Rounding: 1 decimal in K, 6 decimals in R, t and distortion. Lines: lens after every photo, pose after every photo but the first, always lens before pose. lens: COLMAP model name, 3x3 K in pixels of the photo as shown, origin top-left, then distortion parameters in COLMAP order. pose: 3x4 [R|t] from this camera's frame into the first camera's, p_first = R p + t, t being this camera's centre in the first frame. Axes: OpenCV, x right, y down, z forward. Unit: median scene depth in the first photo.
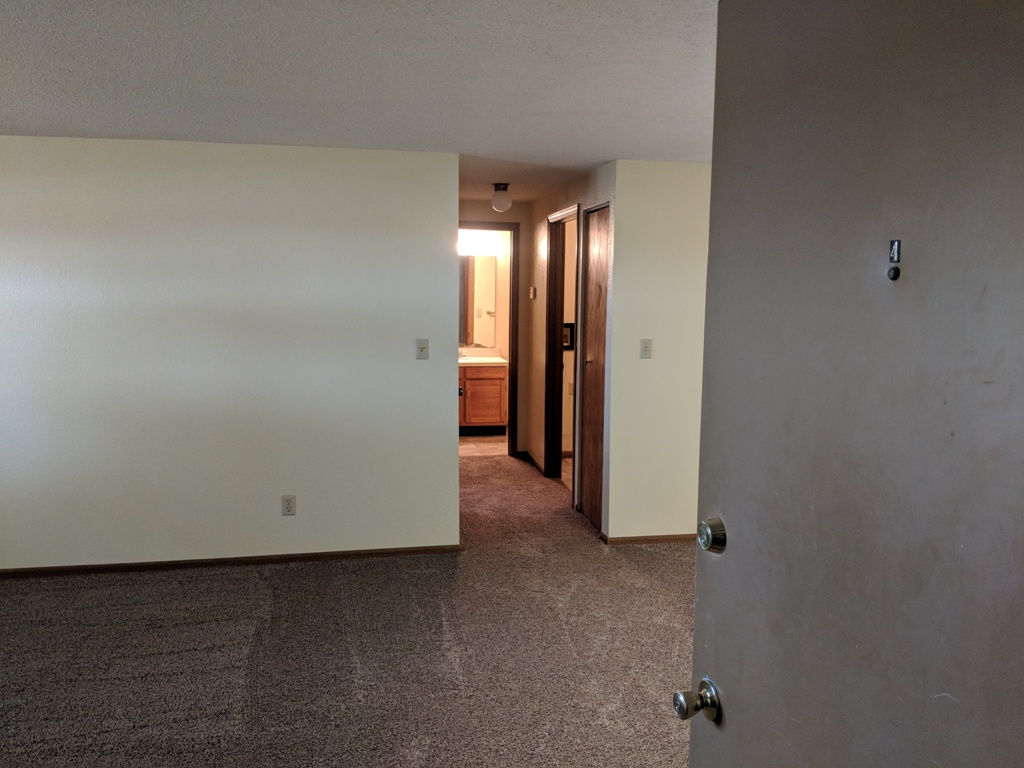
lens RADIAL K [[811.1, 0, 518.9], [0, 811.1, 381.9], [0, 0, 1]] dist [0.012175, -0.019097]
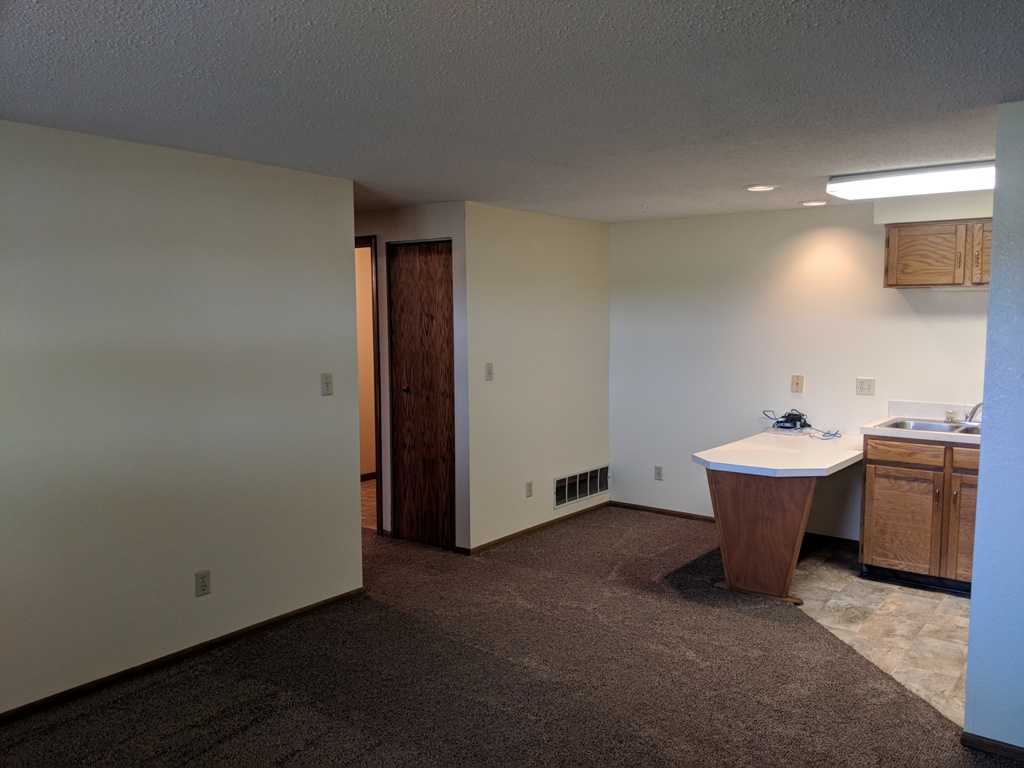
lens RADIAL K [[811.1, 0, 517.0], [0, 811.1, 389.9], [0, 0, 1]] dist [0.012175, -0.019097]
pose [[0.742968, -0.072046, 0.665438, -0.580386], [0.093353, 0.995627, 0.003566, -0.017119], [-0.662785, 0.059471, 0.746445, 0.155662]]
